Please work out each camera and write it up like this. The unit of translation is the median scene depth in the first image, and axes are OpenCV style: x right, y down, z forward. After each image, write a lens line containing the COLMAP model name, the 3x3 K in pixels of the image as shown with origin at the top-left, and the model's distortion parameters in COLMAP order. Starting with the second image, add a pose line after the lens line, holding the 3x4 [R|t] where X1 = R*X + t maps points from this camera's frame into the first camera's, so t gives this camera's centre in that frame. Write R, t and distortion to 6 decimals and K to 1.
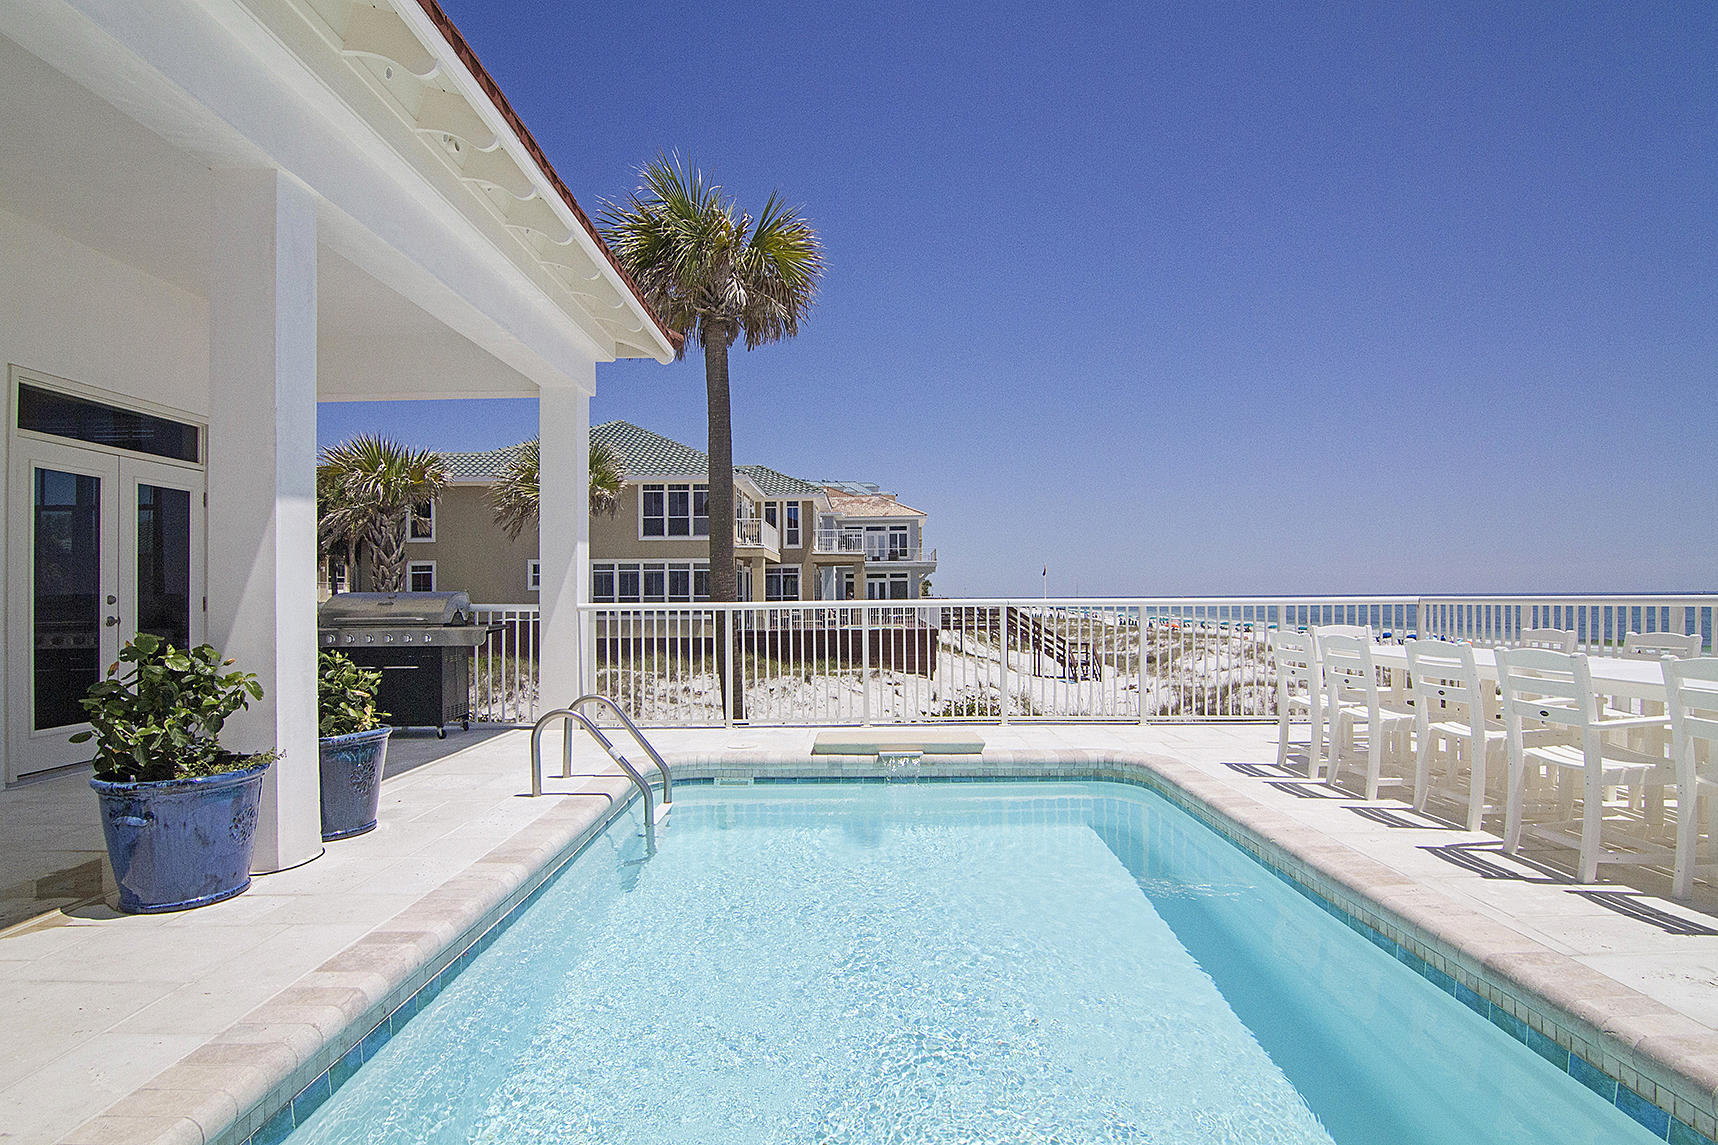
lens RADIAL K [[892.0, 0, 870.2], [0, 892.0, 586.3], [0, 0, 1]] dist [-0.000409, -0.000294]
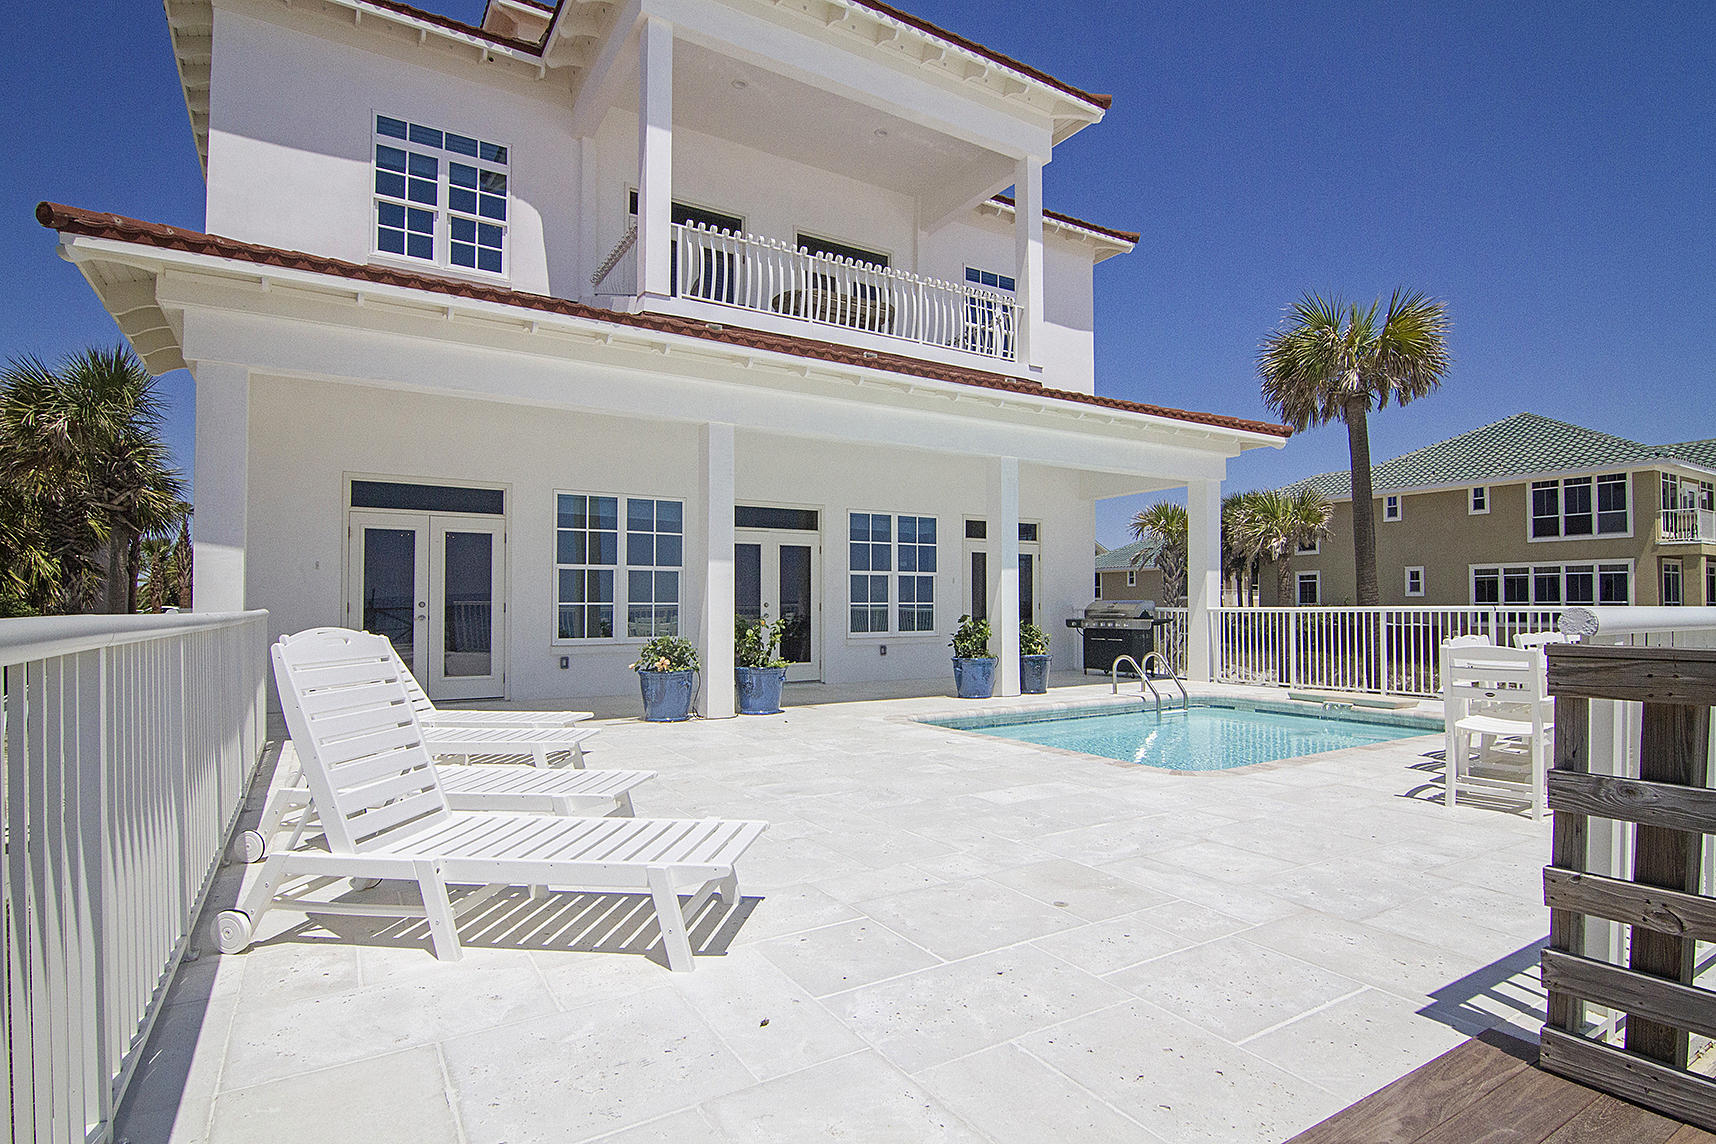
lens RADIAL K [[891.0, 0, 856.9], [0, 891.0, 588.1], [0, 0, 1]] dist [-0.000409, -0.000294]
pose [[0.532626, -0.013325, -0.846246, 0.157584], [0.009967, 0.999905, -0.009471, -0.001610], [0.846292, -0.003390, 0.532708, -0.096194]]
